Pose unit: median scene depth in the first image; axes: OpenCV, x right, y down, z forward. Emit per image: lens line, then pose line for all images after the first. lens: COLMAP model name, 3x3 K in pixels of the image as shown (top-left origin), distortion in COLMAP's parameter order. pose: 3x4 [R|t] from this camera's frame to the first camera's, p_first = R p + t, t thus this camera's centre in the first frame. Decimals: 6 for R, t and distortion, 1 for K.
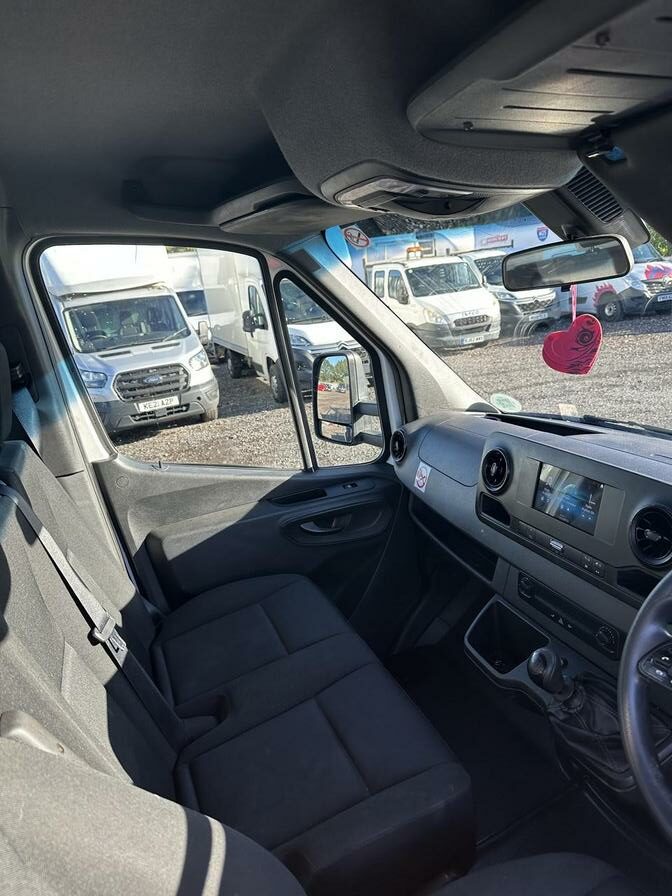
lens RADIAL K [[640.9, 0, 336.0], [0, 640.9, 448.0], [0, 0, 1]] dist [0.029241, -0.001016]
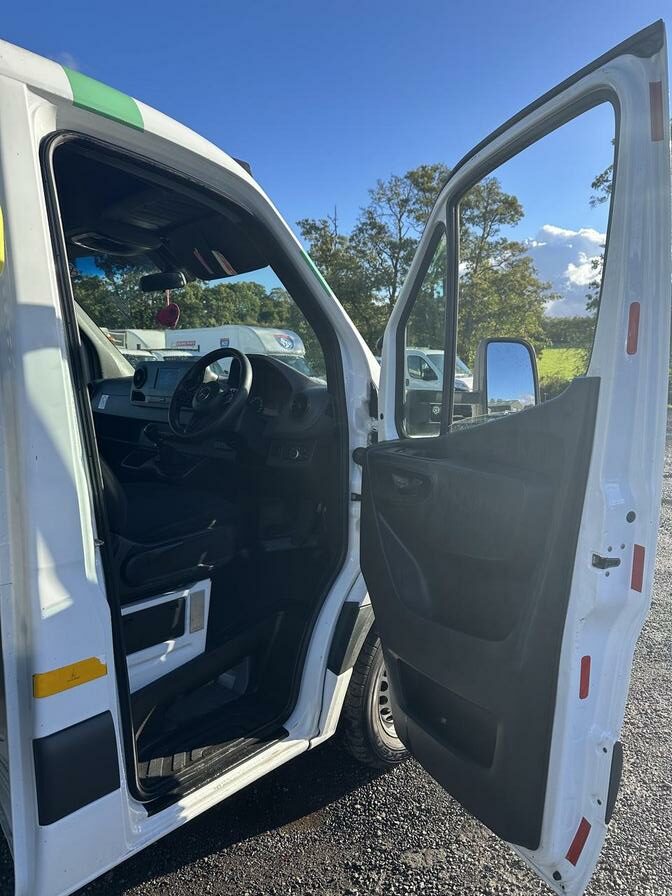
lens RADIAL K [[640.9, 0, 336.0], [0, 640.9, 448.0], [0, 0, 1]] dist [0.029241, -0.001016]
pose [[0.891315, 0.052057, 0.450386, -0.083040], [0.021073, 0.987556, -0.155849, 0.420697], [-0.452895, 0.148402, 0.879126, -0.788496]]
